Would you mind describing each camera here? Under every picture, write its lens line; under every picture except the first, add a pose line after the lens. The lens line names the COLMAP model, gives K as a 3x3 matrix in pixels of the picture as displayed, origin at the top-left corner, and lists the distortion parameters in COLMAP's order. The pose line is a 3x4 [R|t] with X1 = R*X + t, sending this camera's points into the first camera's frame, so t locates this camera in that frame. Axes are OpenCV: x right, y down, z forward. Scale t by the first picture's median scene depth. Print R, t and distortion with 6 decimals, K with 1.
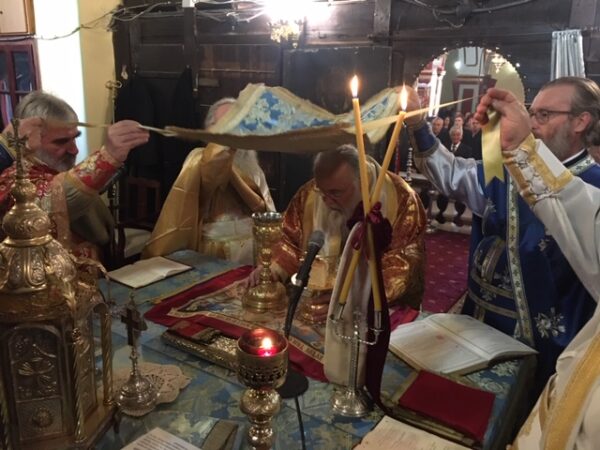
lens RADIAL K [[510.2, 0, 300.9], [0, 510.2, 229.5], [0, 0, 1]] dist [0.015812, -0.047481]
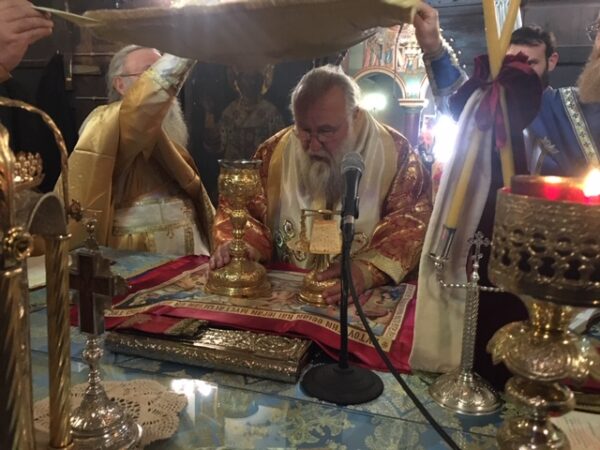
lens RADIAL K [[510.2, 0, 298.6], [0, 510.2, 229.0], [0, 0, 1]] dist [0.015812, -0.047481]
pose [[0.963314, -0.044824, 0.264606, -0.132969], [0.066511, 0.995070, -0.073571, 0.088656], [-0.260004, 0.088471, 0.961546, 0.227385]]
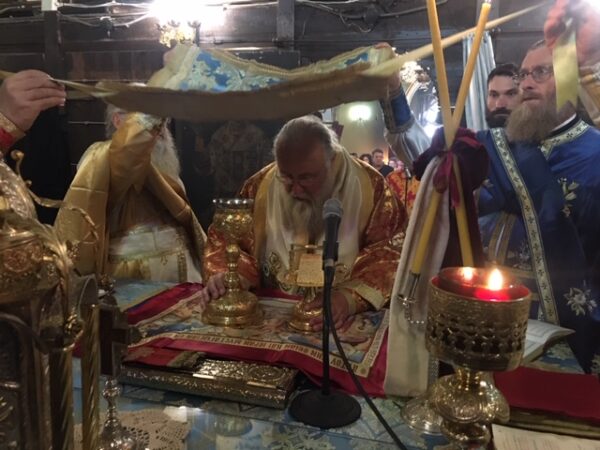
lens RADIAL K [[510.2, 0, 299.2], [0, 510.2, 225.4], [0, 0, 1]] dist [0.015812, -0.047481]
pose [[0.956018, -0.051189, 0.288807, -0.143423], [0.081314, 0.992313, -0.093286, 0.064371], [-0.281812, 0.112667, 0.952832, 0.175963]]
